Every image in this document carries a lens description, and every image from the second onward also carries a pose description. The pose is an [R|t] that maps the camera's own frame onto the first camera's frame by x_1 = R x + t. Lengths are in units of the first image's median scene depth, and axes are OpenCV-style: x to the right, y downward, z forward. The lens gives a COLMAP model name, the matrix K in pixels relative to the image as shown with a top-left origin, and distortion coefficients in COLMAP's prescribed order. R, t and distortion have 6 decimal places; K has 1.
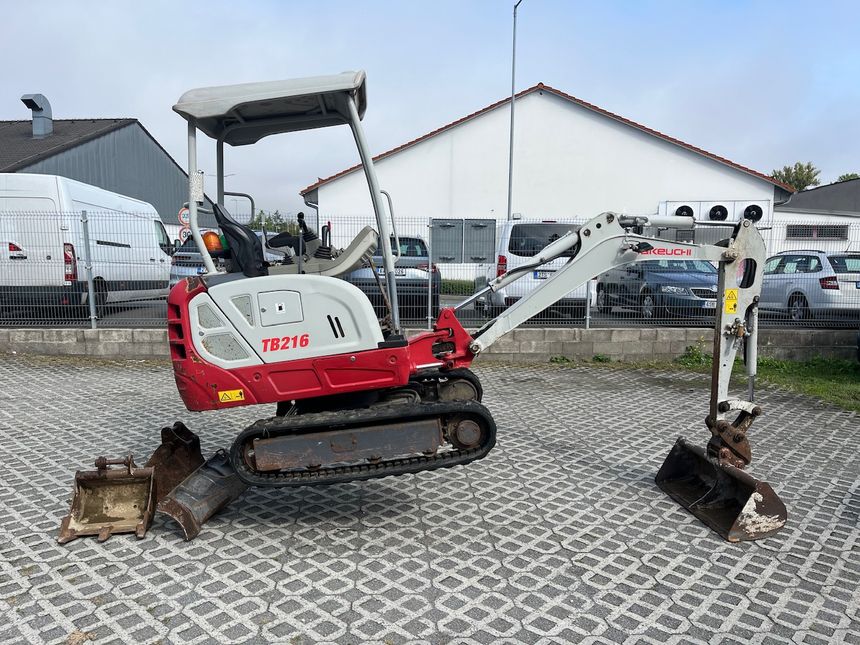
lens RADIAL K [[644.4, 0, 429.9], [0, 644.4, 319.2], [0, 0, 1]] dist [0.055654, 0.001243]
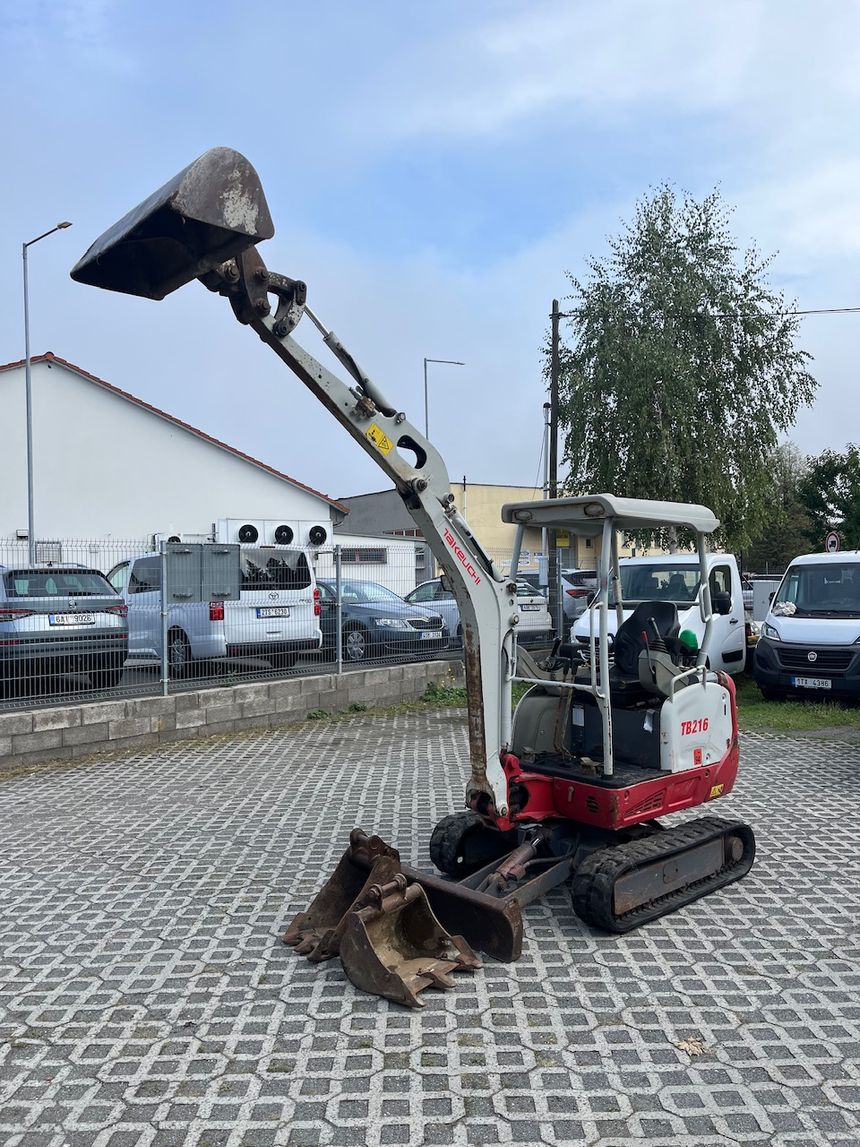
lens RADIAL K [[859.5, 0, 430.2], [0, 859.5, 576.6], [0, 0, 1]] dist [0.055654, 0.001243]
pose [[0.749035, -0.023257, 0.662122, -0.376262], [0.093708, 0.993056, -0.071127, -0.018626], [-0.655870, 0.115323, 0.746013, 0.071168]]
